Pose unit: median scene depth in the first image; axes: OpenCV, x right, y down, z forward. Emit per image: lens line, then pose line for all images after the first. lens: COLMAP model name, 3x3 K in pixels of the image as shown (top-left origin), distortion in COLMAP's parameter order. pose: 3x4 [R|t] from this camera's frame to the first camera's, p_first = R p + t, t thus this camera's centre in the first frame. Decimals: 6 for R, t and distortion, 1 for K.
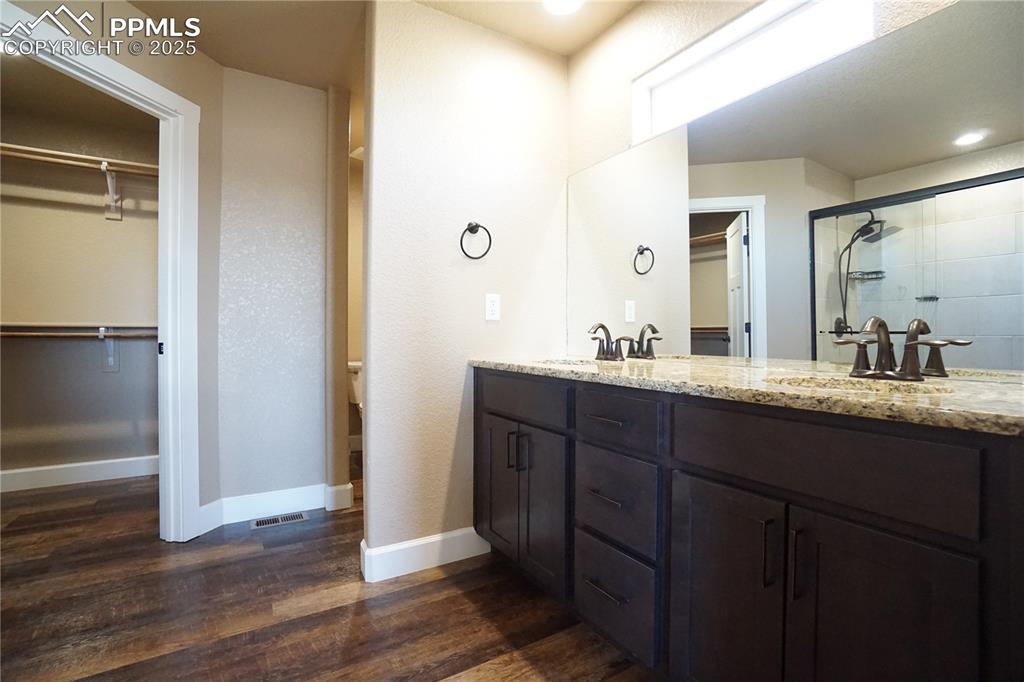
lens RADIAL K [[490.7, 0, 509.3], [0, 490.7, 337.3], [0, 0, 1]] dist [-0.052851, 0.020315]
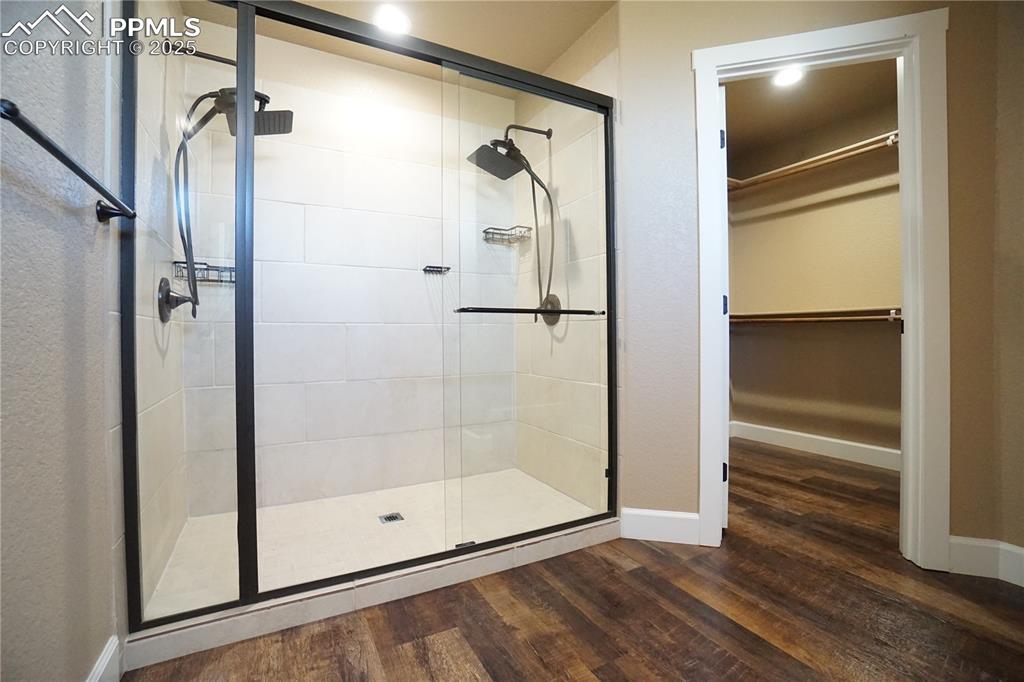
lens RADIAL K [[454.5, 0, 508.6], [0, 454.5, 338.3], [0, 0, 1]] dist [-0.050786, 0.019354]
pose [[-0.070650, 0.003278, -0.997496, 0.113151], [-0.004401, 0.999984, 0.003597, 0.048714], [0.997491, 0.004644, -0.070635, 0.399968]]
